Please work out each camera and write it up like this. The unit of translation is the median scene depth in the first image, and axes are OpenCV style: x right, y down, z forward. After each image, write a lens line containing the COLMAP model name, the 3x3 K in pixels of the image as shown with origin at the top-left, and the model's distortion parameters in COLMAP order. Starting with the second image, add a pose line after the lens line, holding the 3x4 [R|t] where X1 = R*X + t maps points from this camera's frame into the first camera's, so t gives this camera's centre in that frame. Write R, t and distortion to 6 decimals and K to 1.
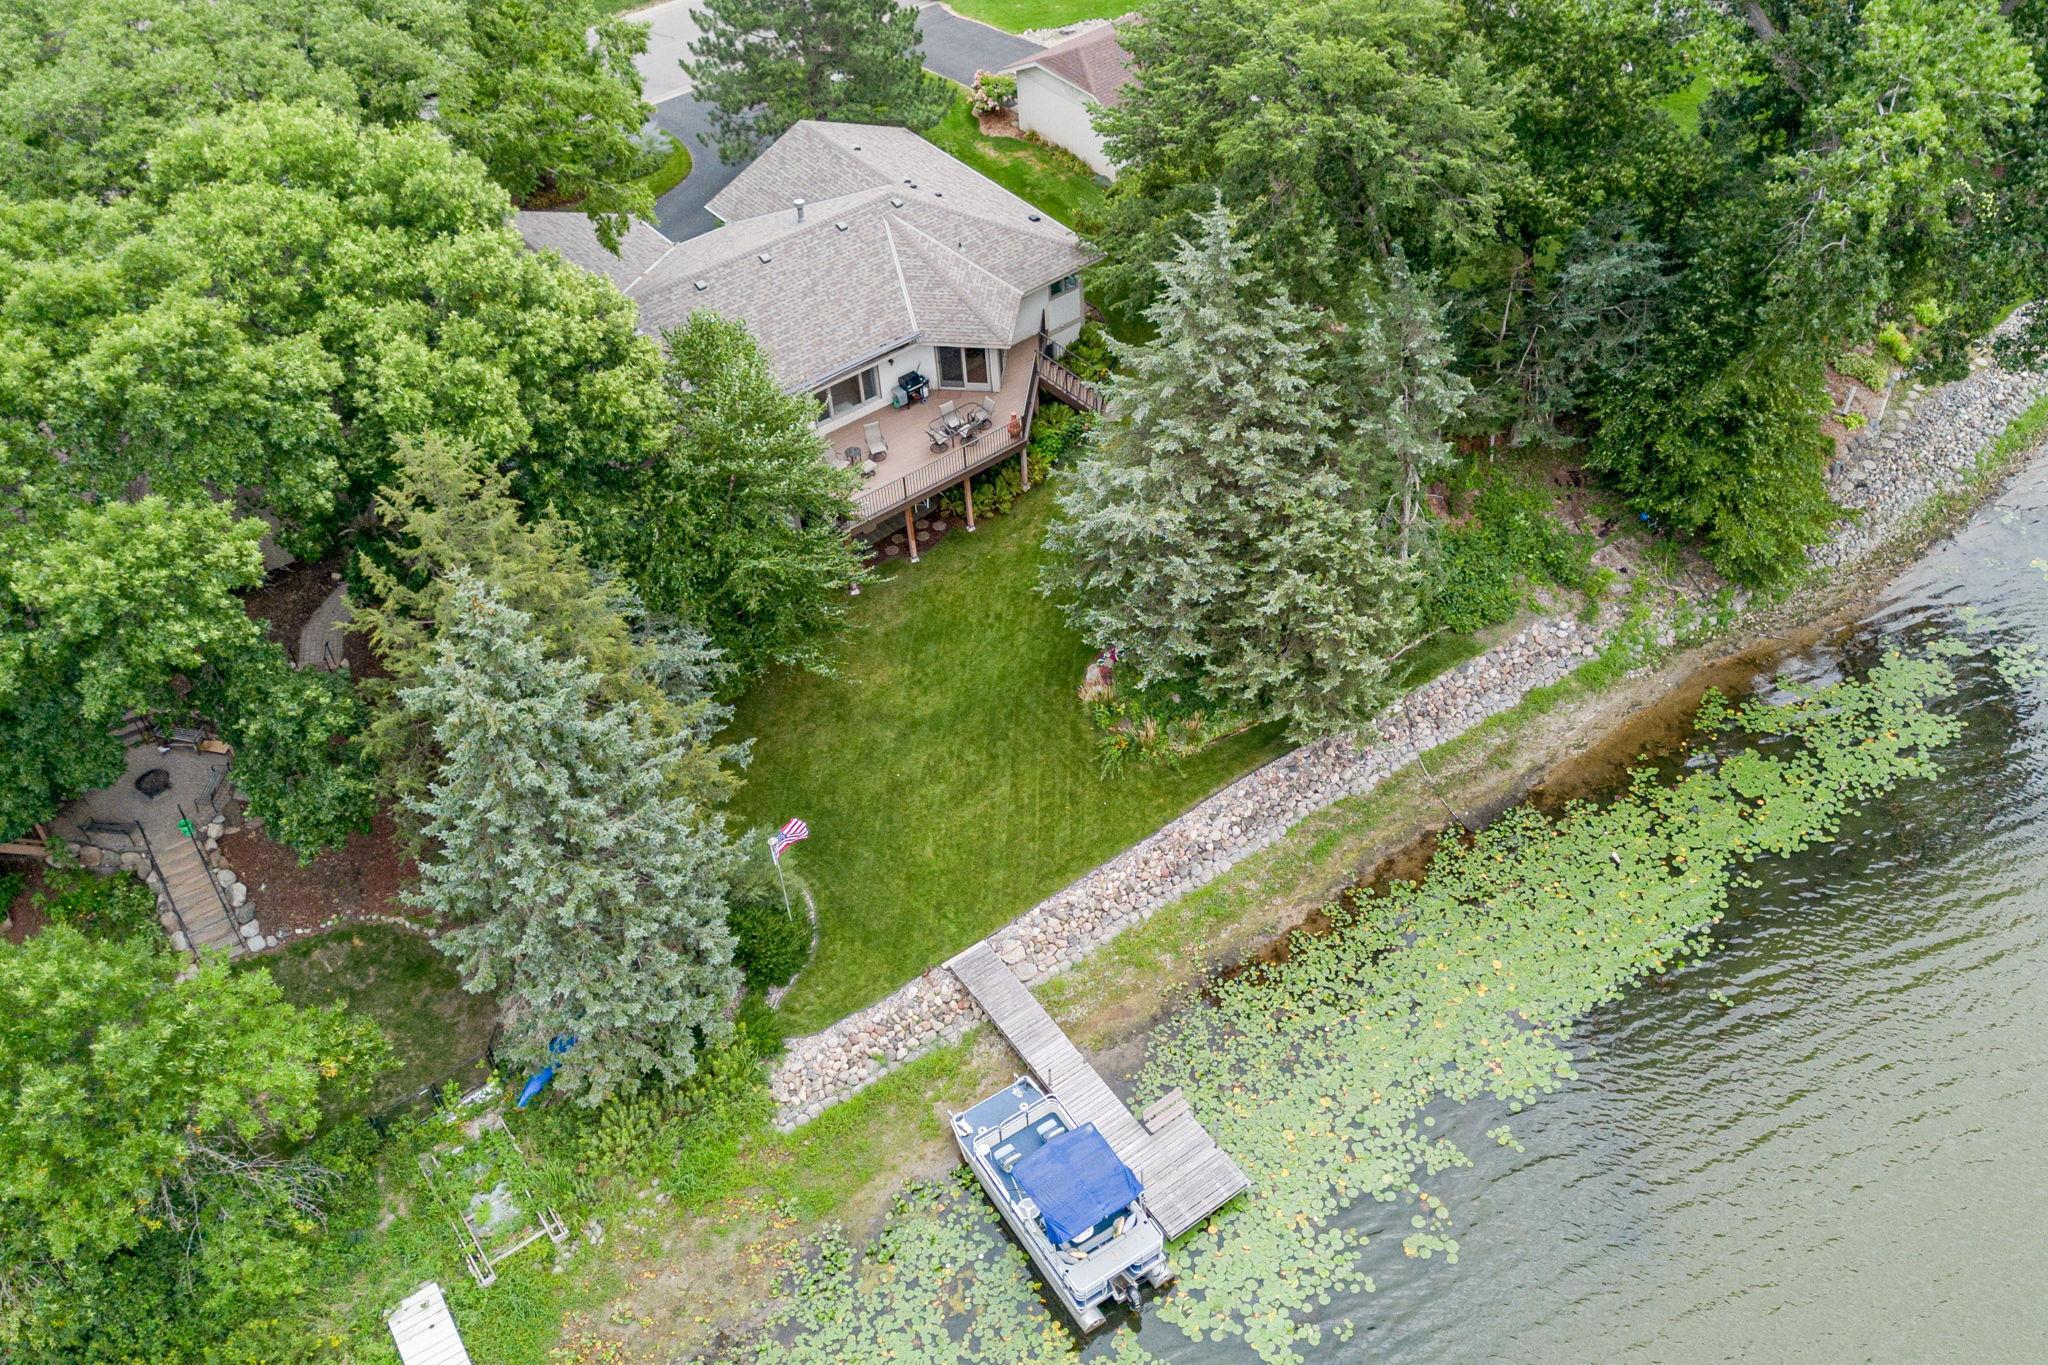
lens RADIAL K [[1770.3, 0, 1130.0], [0, 1770.3, 683.8], [0, 0, 1]] dist [0.044234, -0.005527]
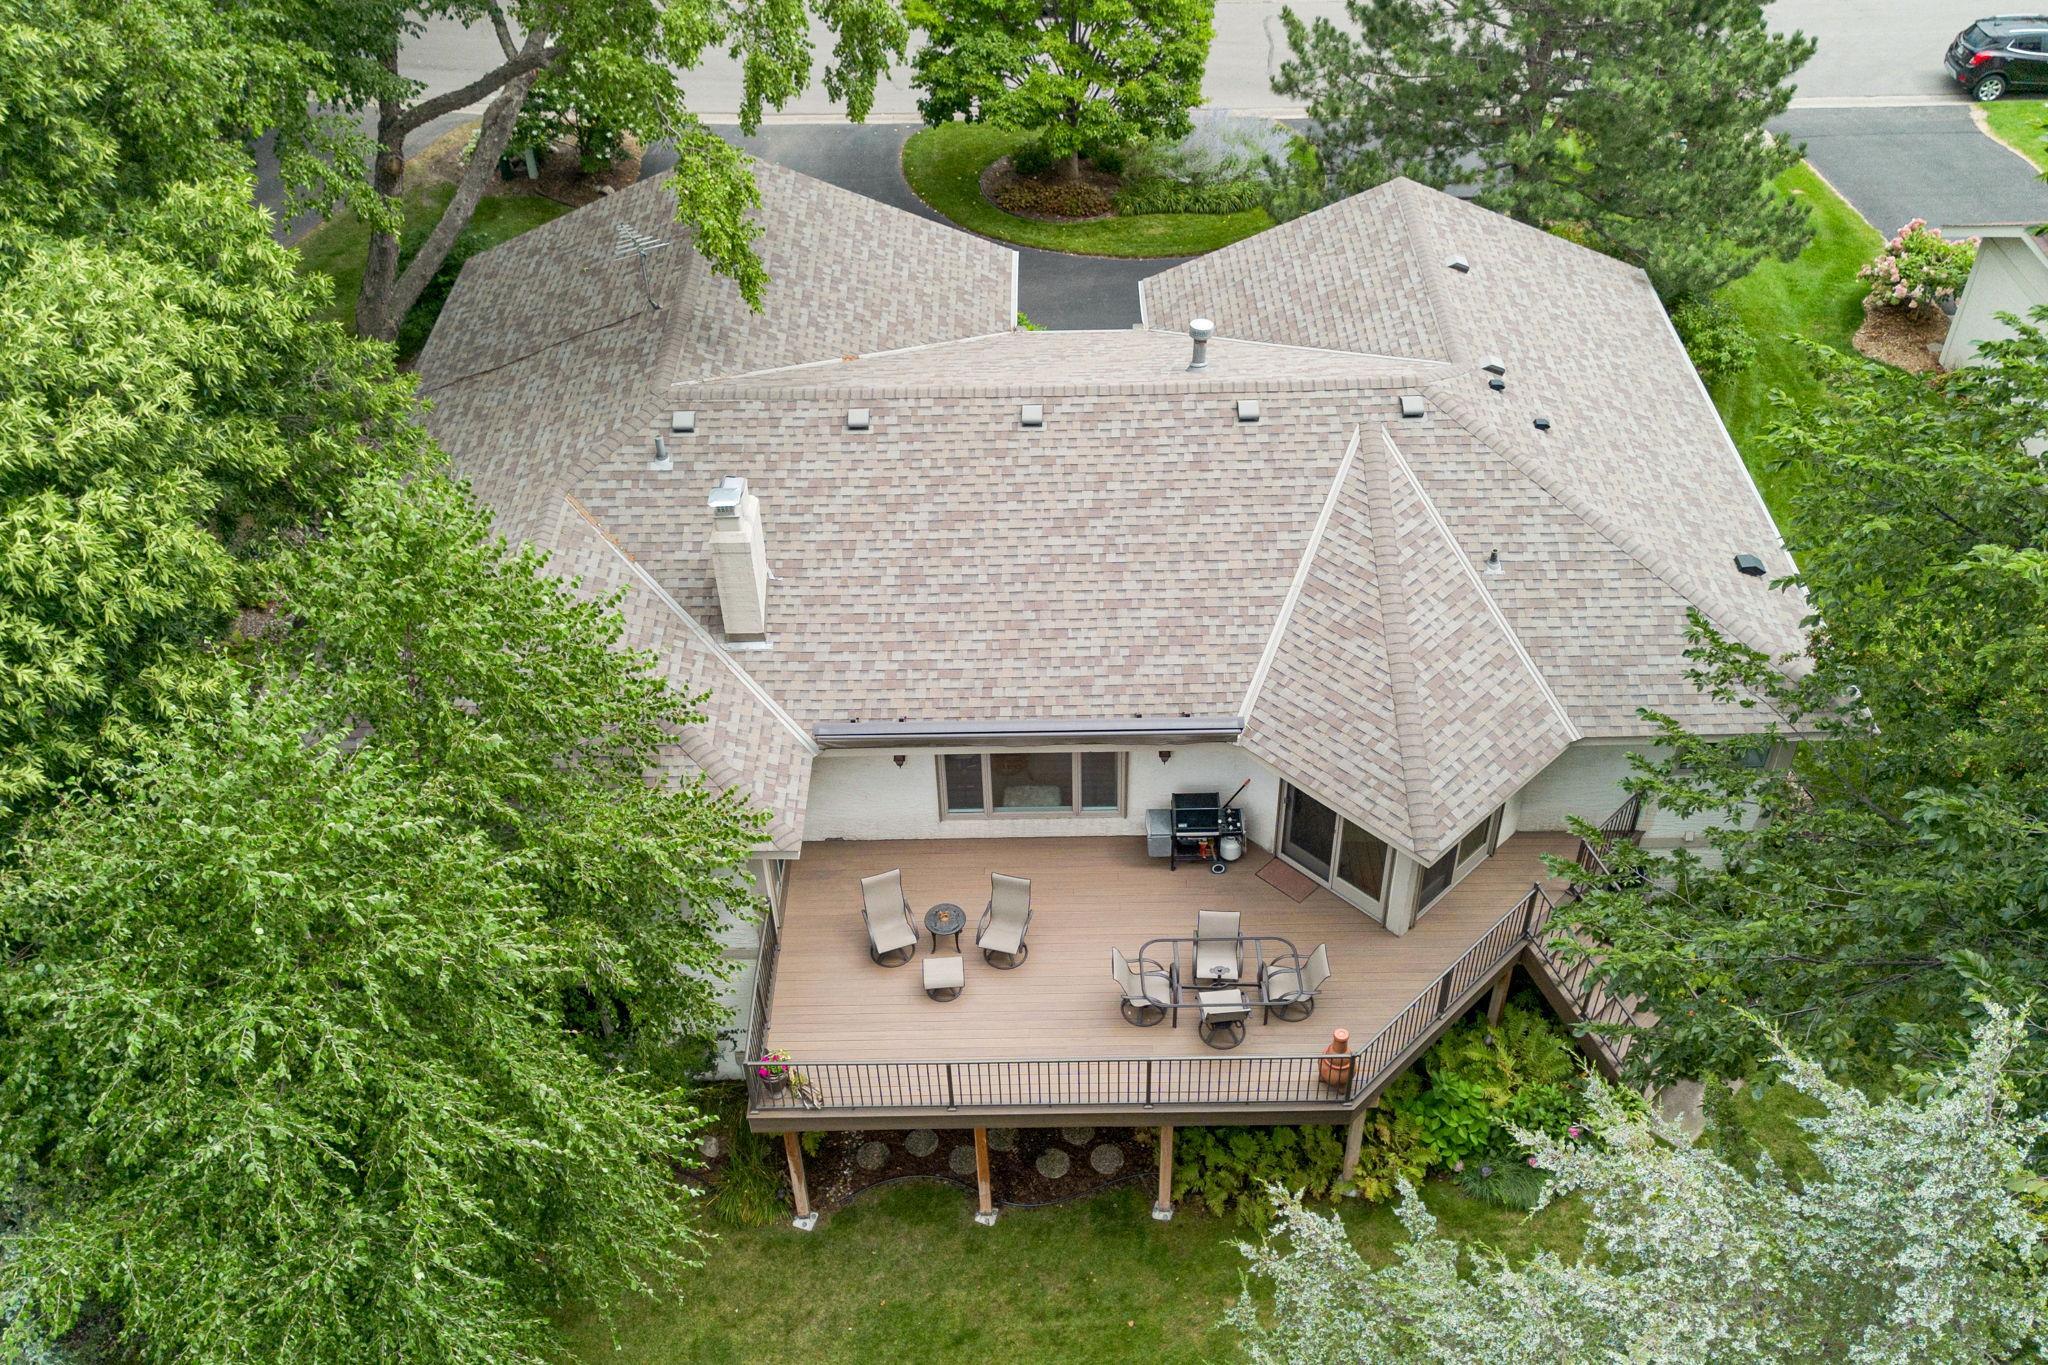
lens RADIAL K [[1770.3, 0, 1130.0], [0, 1770.3, 683.8], [0, 0, 1]] dist [0.044234, -0.005527]
pose [[0.768836, 0.429546, -0.473690, 0.048975], [-0.451171, 0.889349, 0.074183, -0.251194], [0.453140, 0.156681, 0.877562, 0.723929]]
